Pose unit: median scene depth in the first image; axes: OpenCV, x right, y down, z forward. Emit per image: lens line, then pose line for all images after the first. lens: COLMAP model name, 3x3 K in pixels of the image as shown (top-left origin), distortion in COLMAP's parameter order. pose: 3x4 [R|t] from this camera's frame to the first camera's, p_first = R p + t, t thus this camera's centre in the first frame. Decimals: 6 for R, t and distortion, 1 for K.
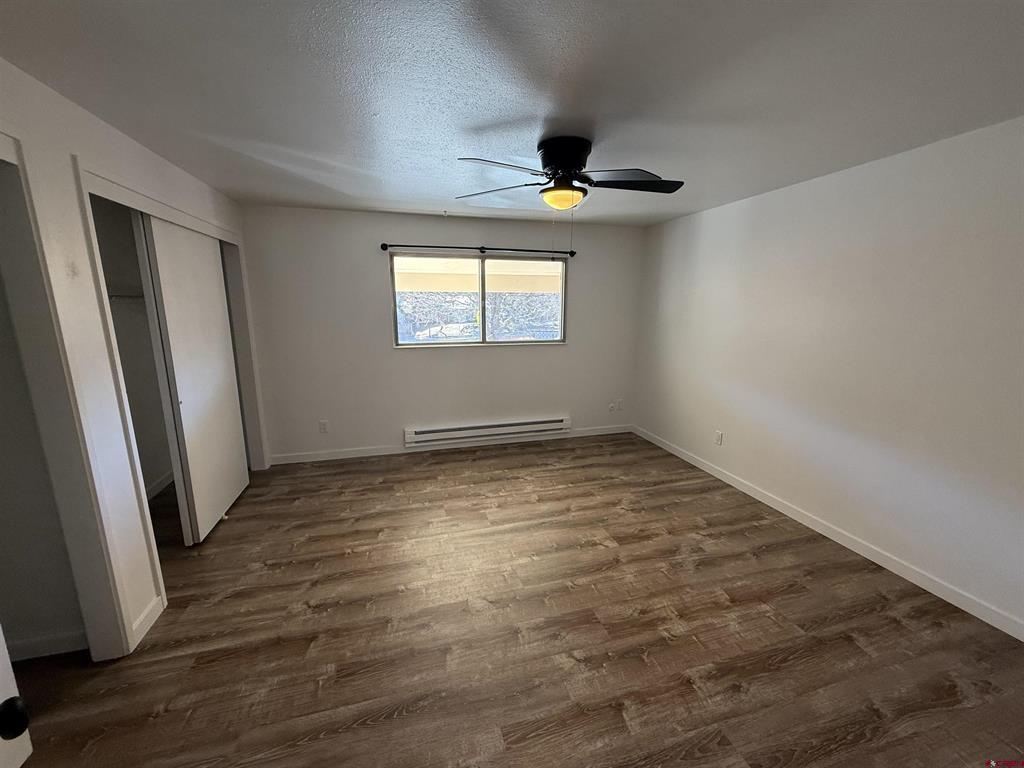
lens RADIAL K [[408.0, 0, 508.7], [0, 408.0, 384.5], [0, 0, 1]] dist [-0.000838, 0.000623]
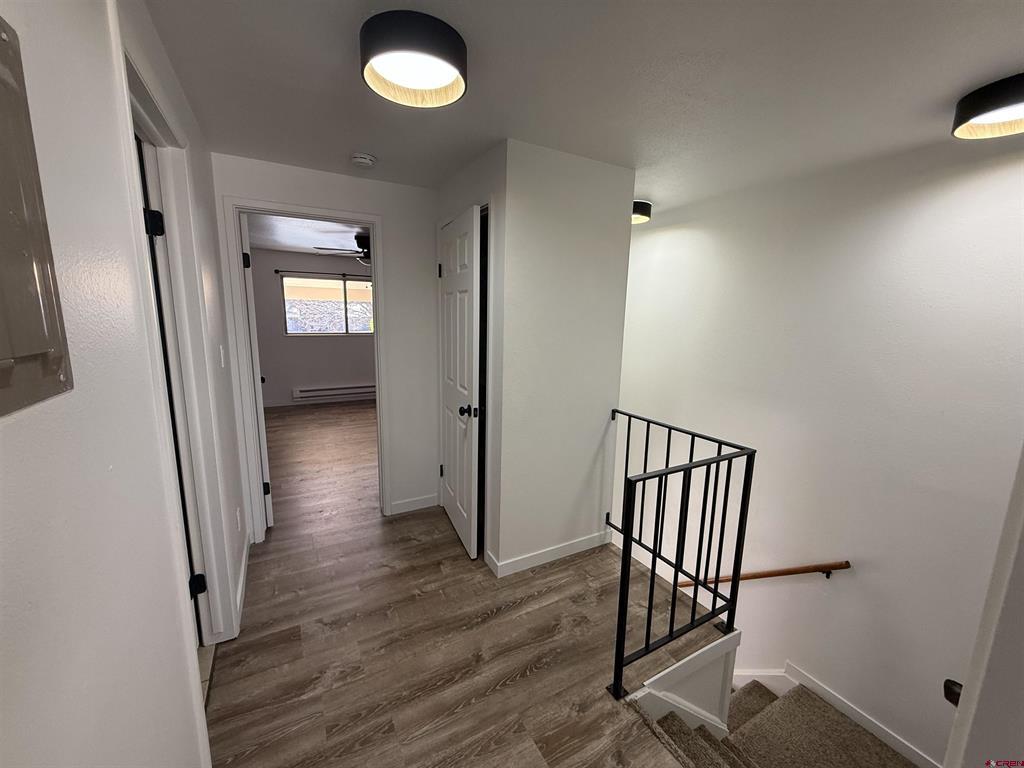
lens RADIAL K [[408.0, 0, 508.7], [0, 408.0, 384.5], [0, 0, 1]] dist [-0.000838, 0.000623]
pose [[0.973374, -0.021047, 0.228254, 0.212872], [0.026513, 0.999430, -0.020908, 0.167569], [-0.227684, 0.026403, 0.973377, -0.777590]]
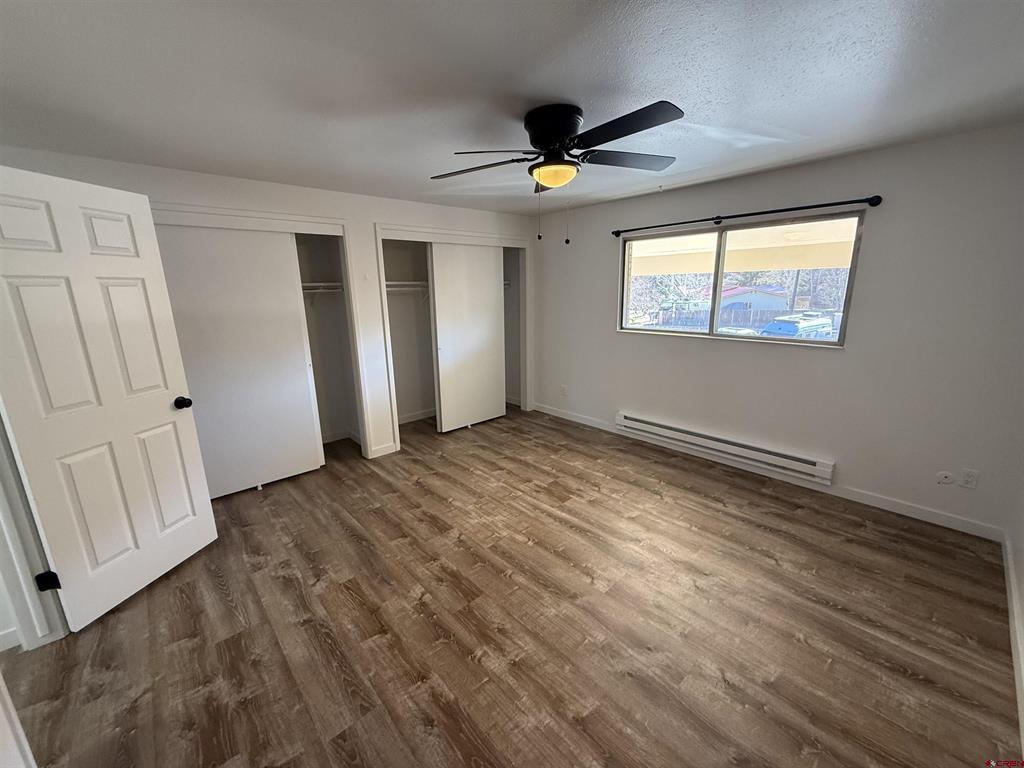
lens RADIAL K [[408.0, 0, 508.7], [0, 408.0, 384.5], [0, 0, 1]] dist [-0.000838, 0.000623]
pose [[0.444857, 0.196418, -0.873798, 0.584974], [-0.156961, 0.977652, 0.139853, -0.064626], [0.881740, 0.074938, 0.465745, 0.310117]]
